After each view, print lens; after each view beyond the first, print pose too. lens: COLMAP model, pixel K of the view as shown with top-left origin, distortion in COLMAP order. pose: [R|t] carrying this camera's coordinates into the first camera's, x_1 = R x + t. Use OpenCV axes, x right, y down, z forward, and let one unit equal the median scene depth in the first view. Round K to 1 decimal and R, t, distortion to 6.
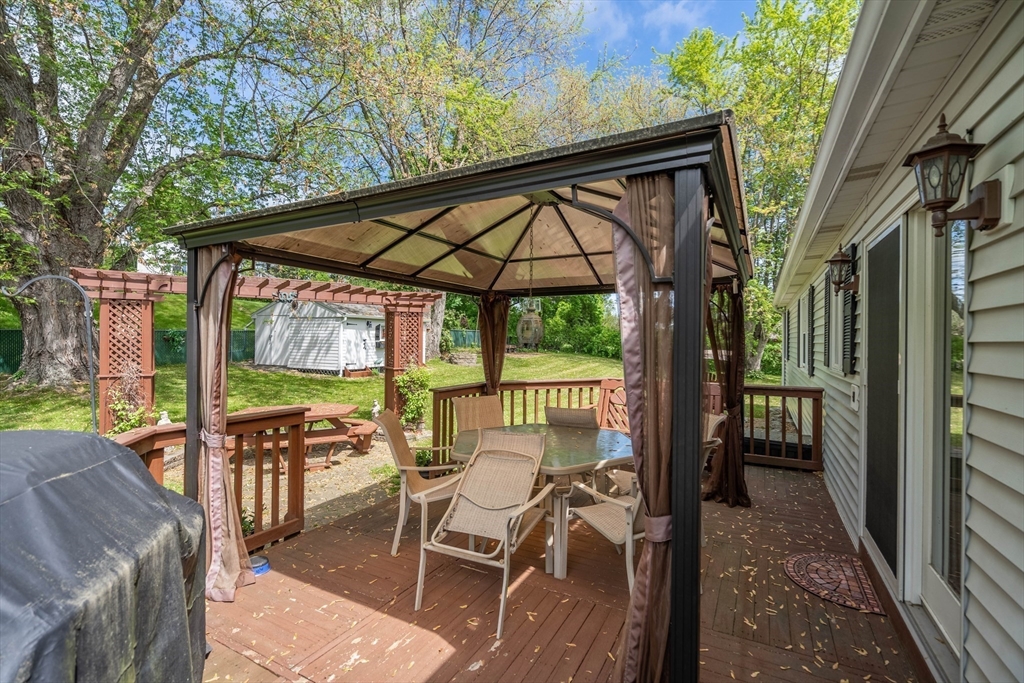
lens RADIAL K [[476.9, 0, 512.0], [0, 476.9, 341.5], [0, 0, 1]] dist [0.002612, 0.000178]
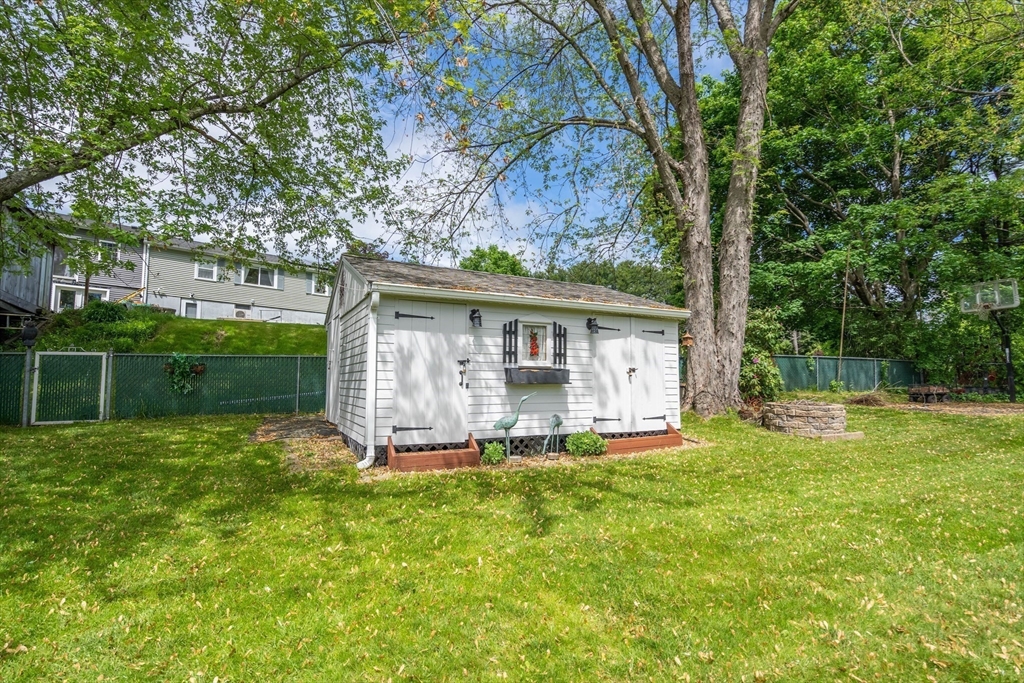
lens RADIAL K [[476.9, 0, 512.0], [0, 476.9, 341.5], [0, 0, 1]] dist [0.002612, 0.000178]
pose [[0.779582, -0.066418, -0.622769, -0.040909], [0.003876, 0.994854, -0.101250, 0.013447], [0.626289, 0.076519, 0.775827, 0.539949]]
